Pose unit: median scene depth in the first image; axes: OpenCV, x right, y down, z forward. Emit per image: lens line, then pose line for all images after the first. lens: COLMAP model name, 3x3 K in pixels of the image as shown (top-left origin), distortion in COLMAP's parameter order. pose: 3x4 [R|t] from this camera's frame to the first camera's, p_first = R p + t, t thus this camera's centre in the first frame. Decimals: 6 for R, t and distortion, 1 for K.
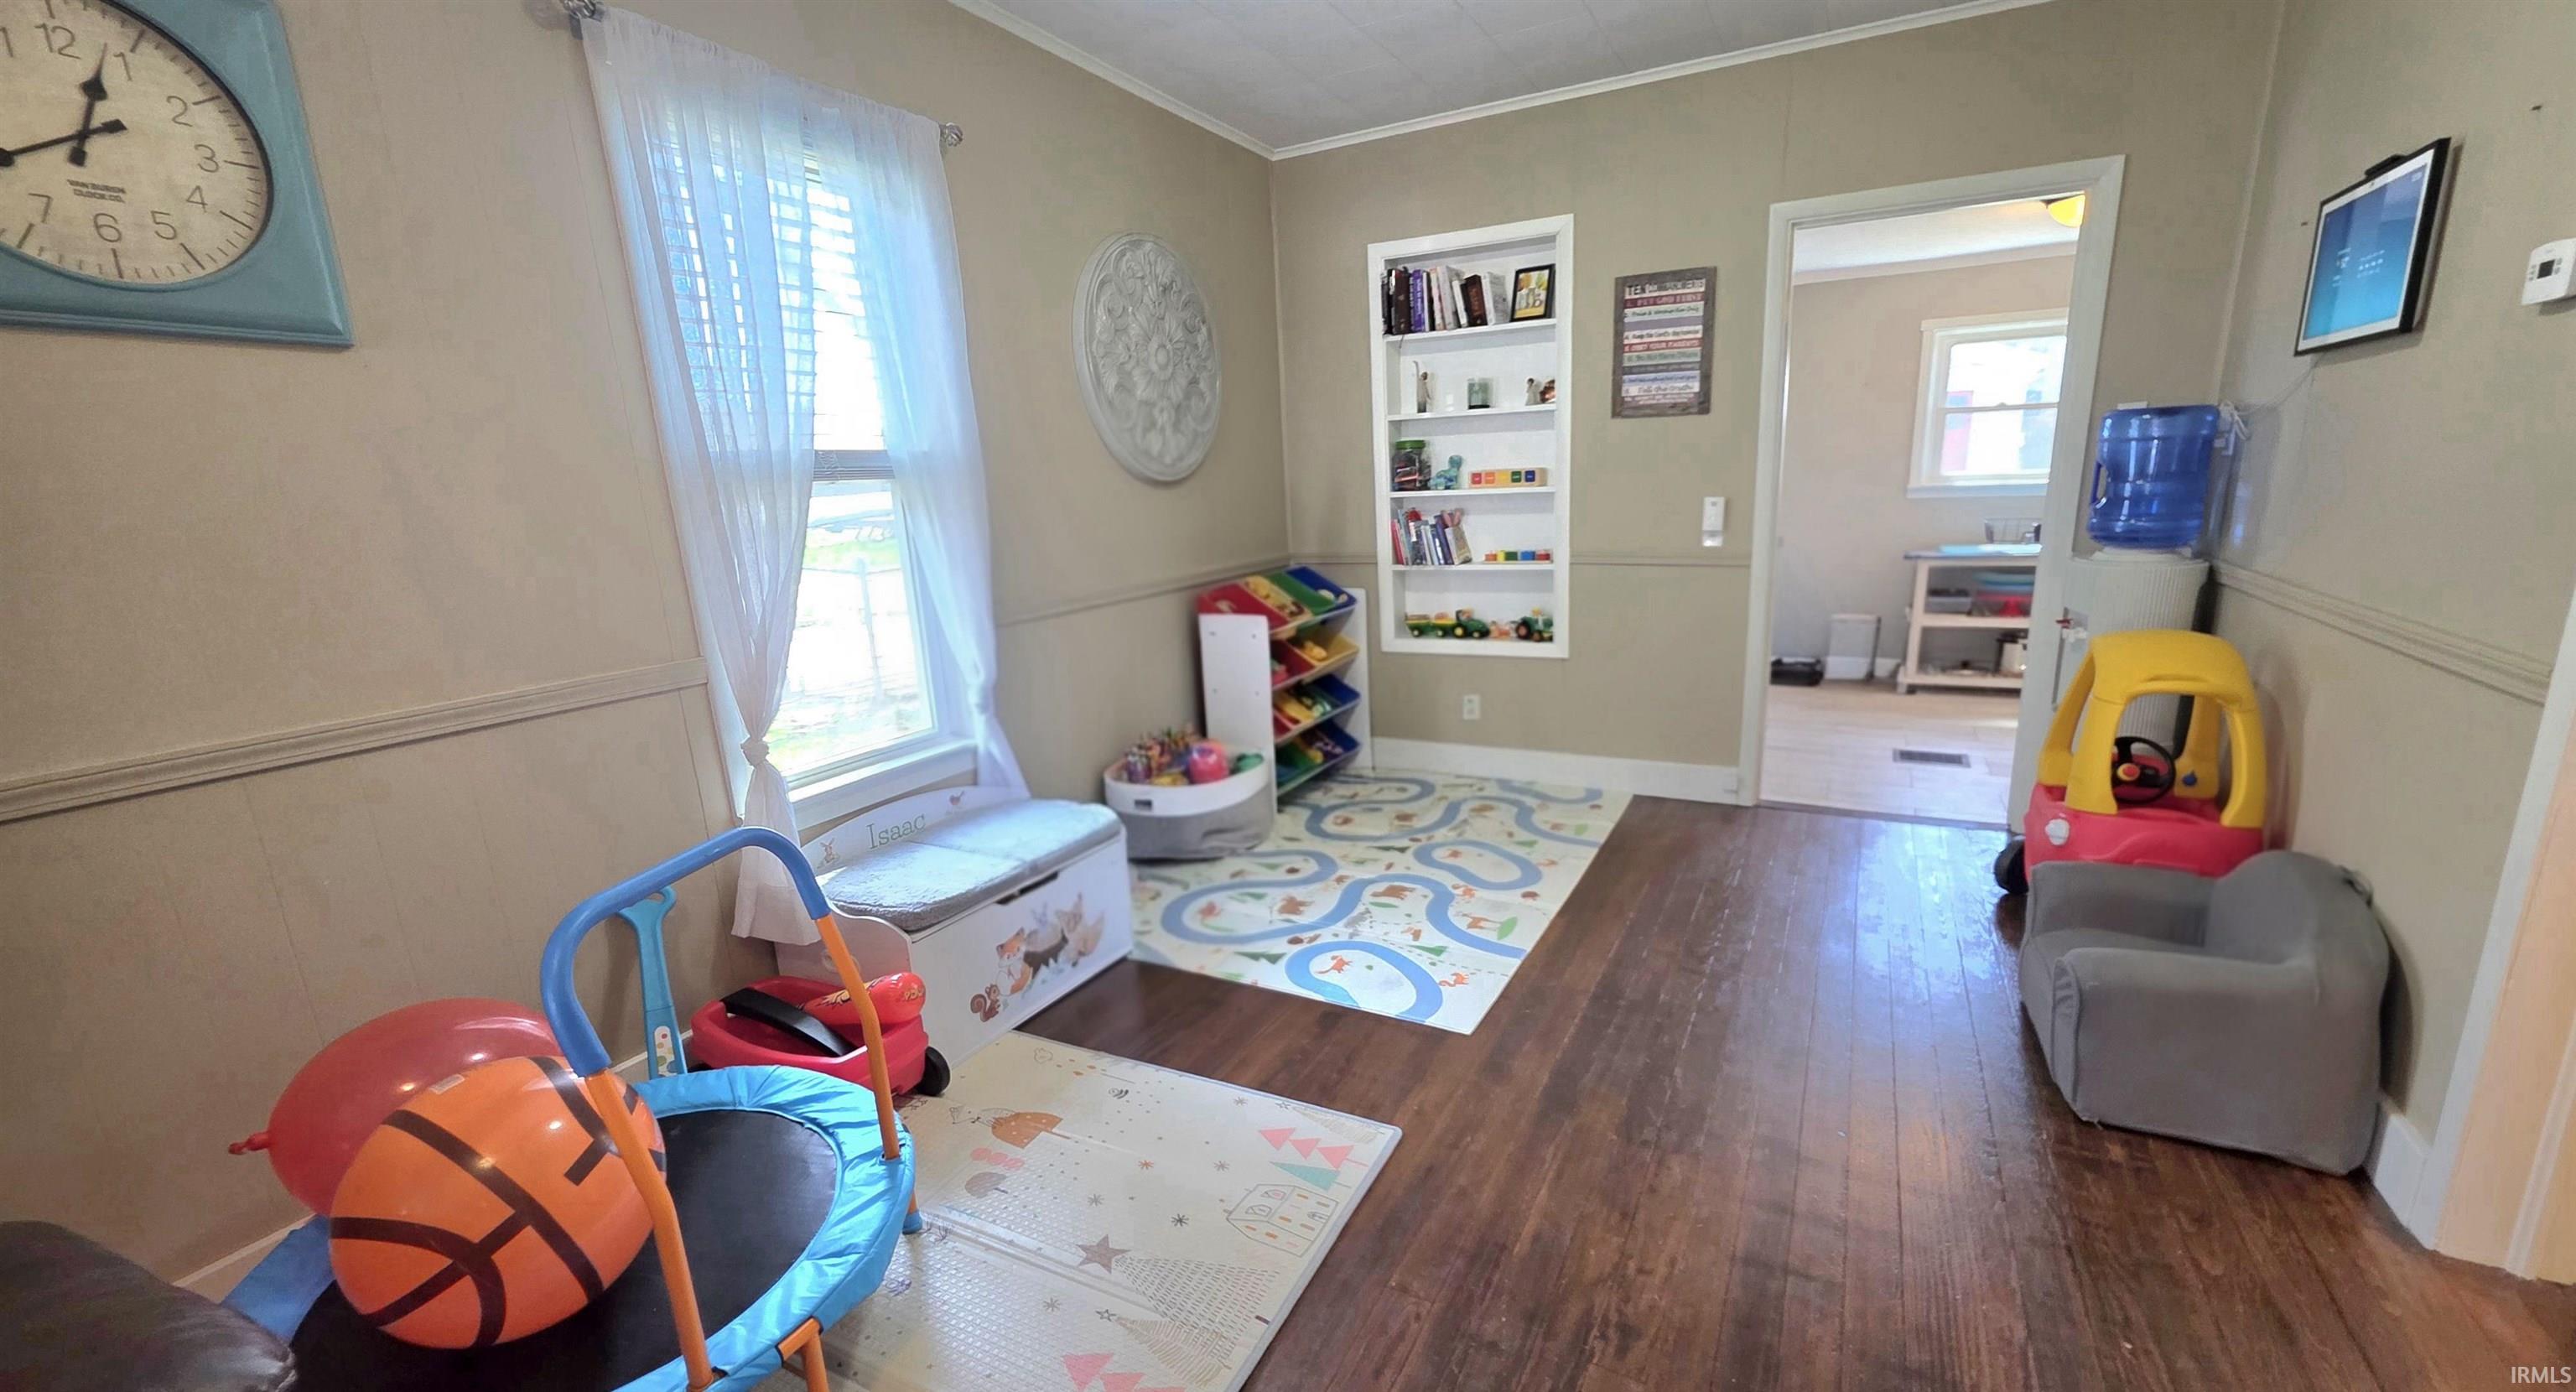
lens RADIAL K [[1040.8, 0, 1303.7], [0, 1040.8, 736.7], [0, 0, 1]] dist [0.000078, 0.000031]
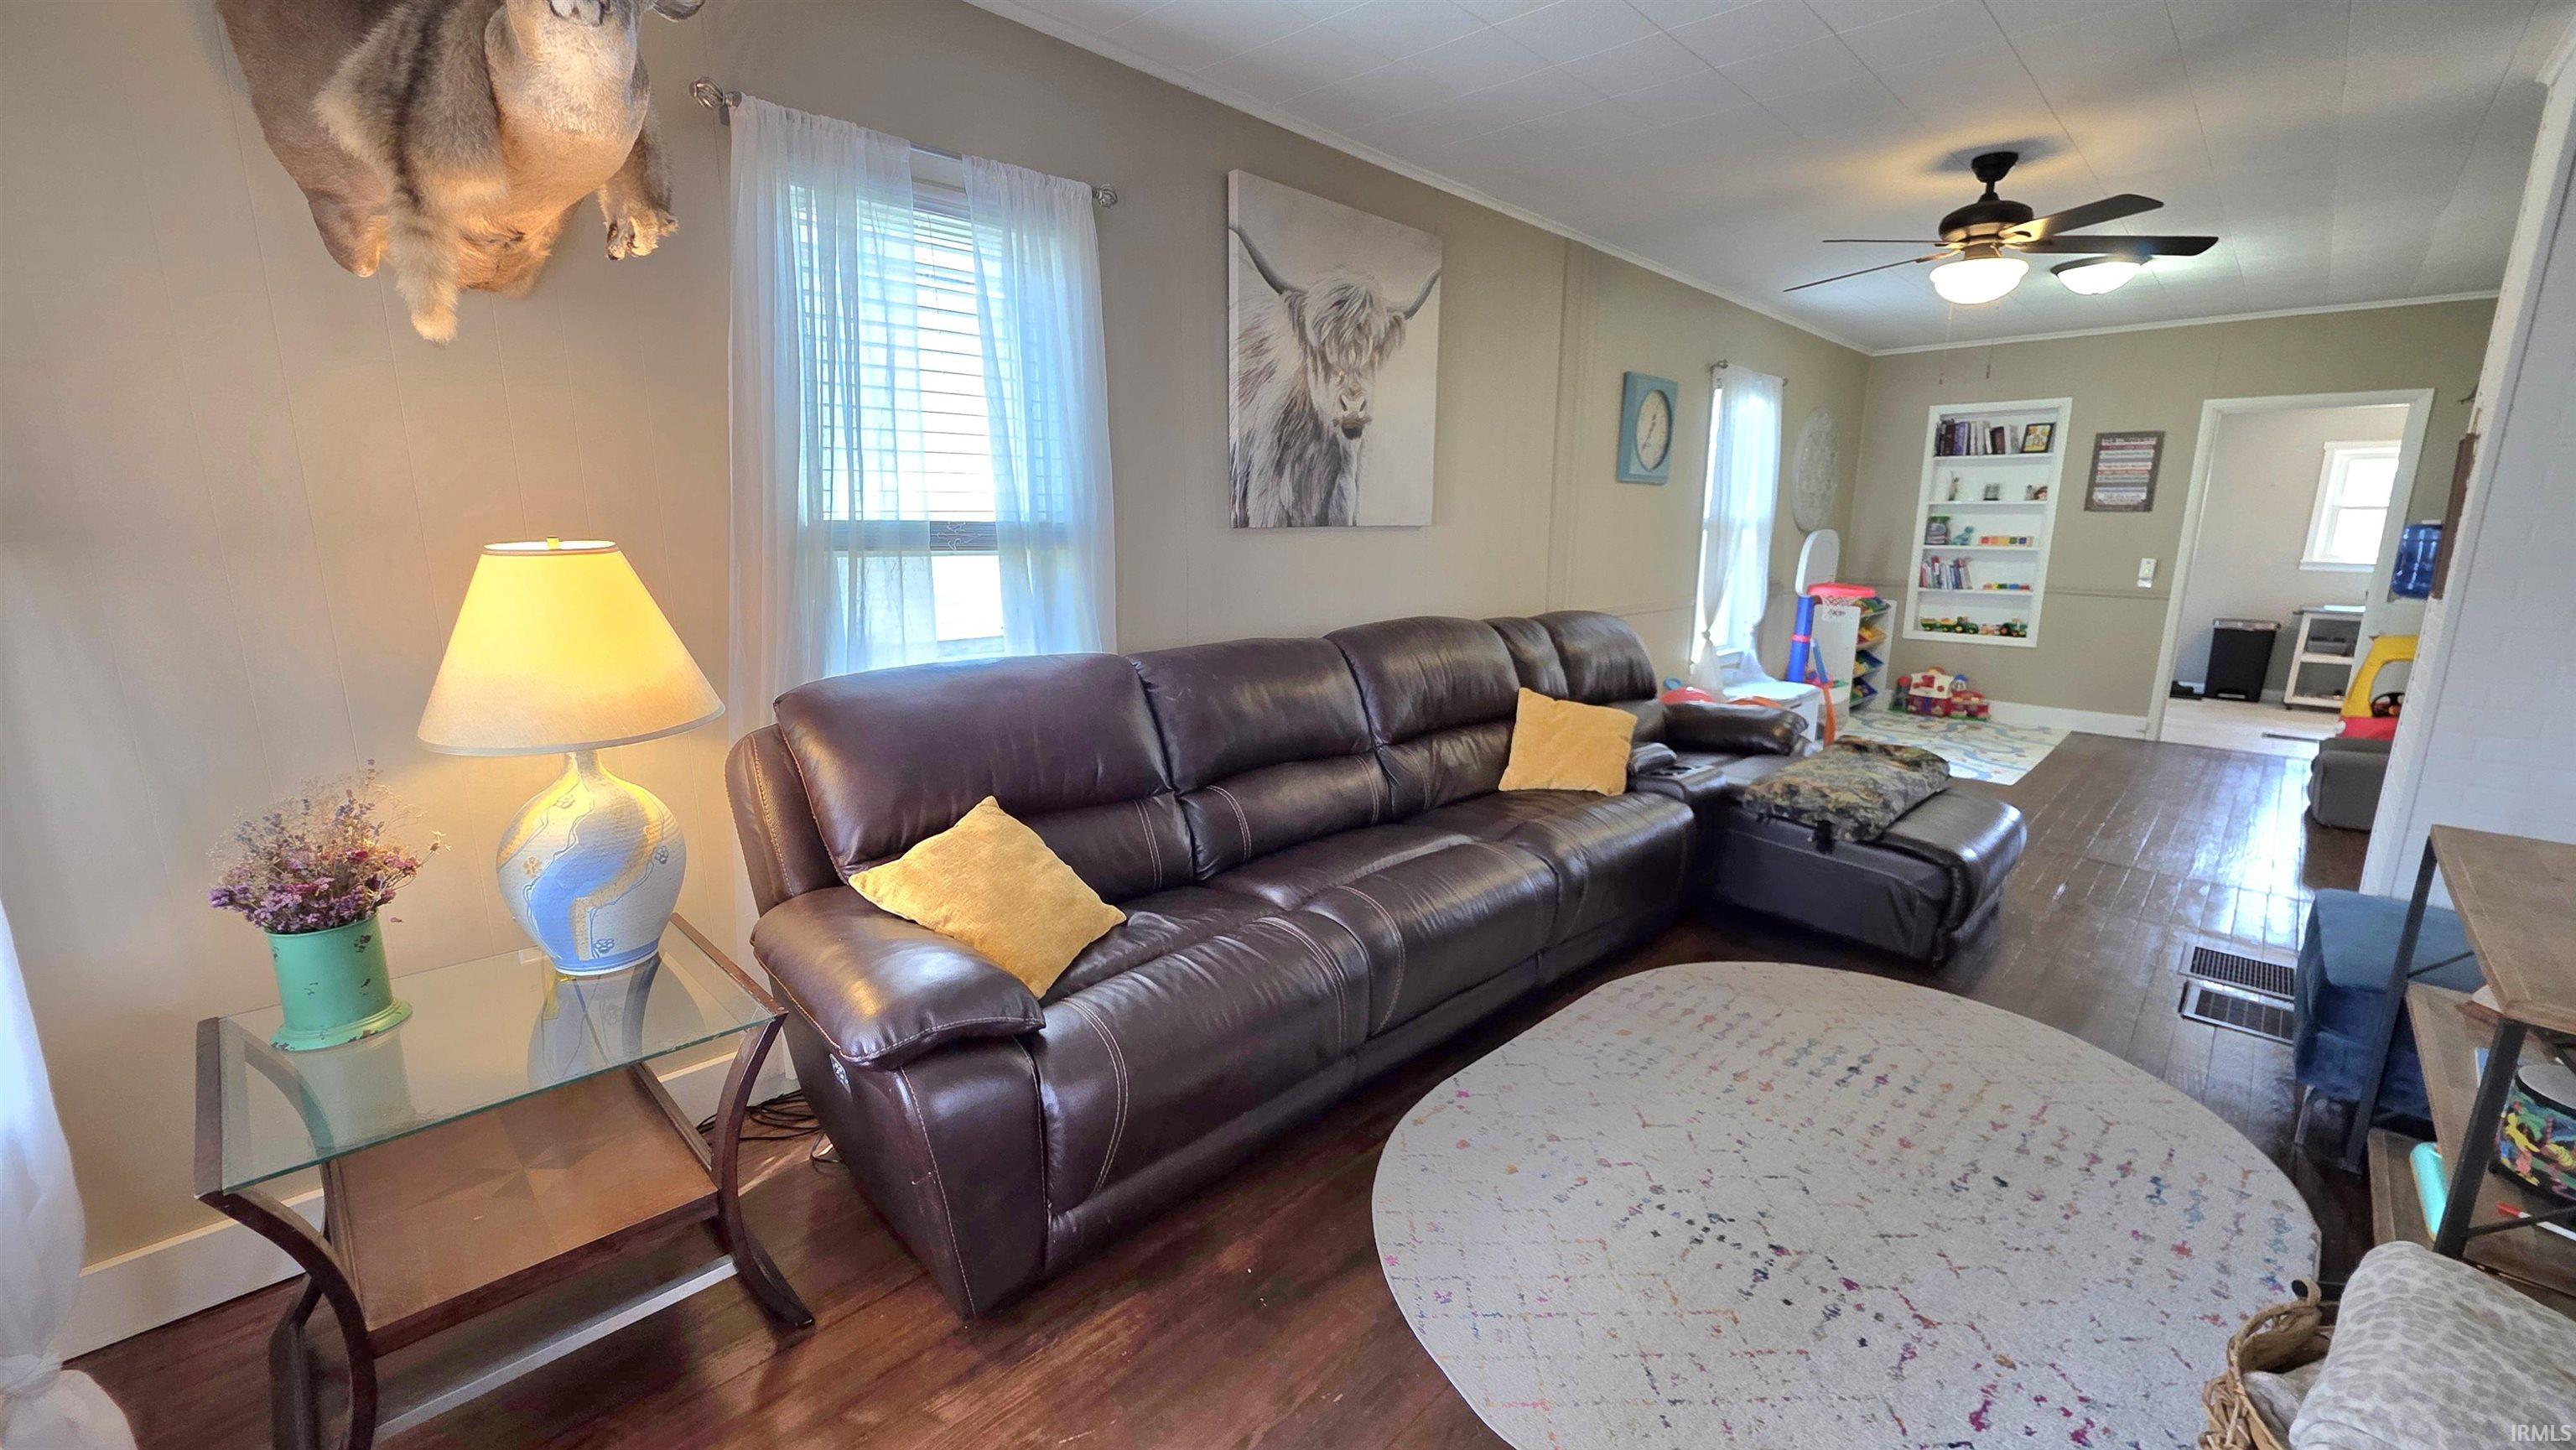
lens RADIAL K [[1026.5, 0, 1299.4], [0, 1026.5, 740.3], [0, 0, 1]] dist [0.002219, -0.000252]
pose [[0.958632, 0.107583, -0.263534, -0.470825], [-0.114764, 0.993321, -0.011961, 0.249619], [0.260487, 0.041711, 0.964576, -0.994714]]
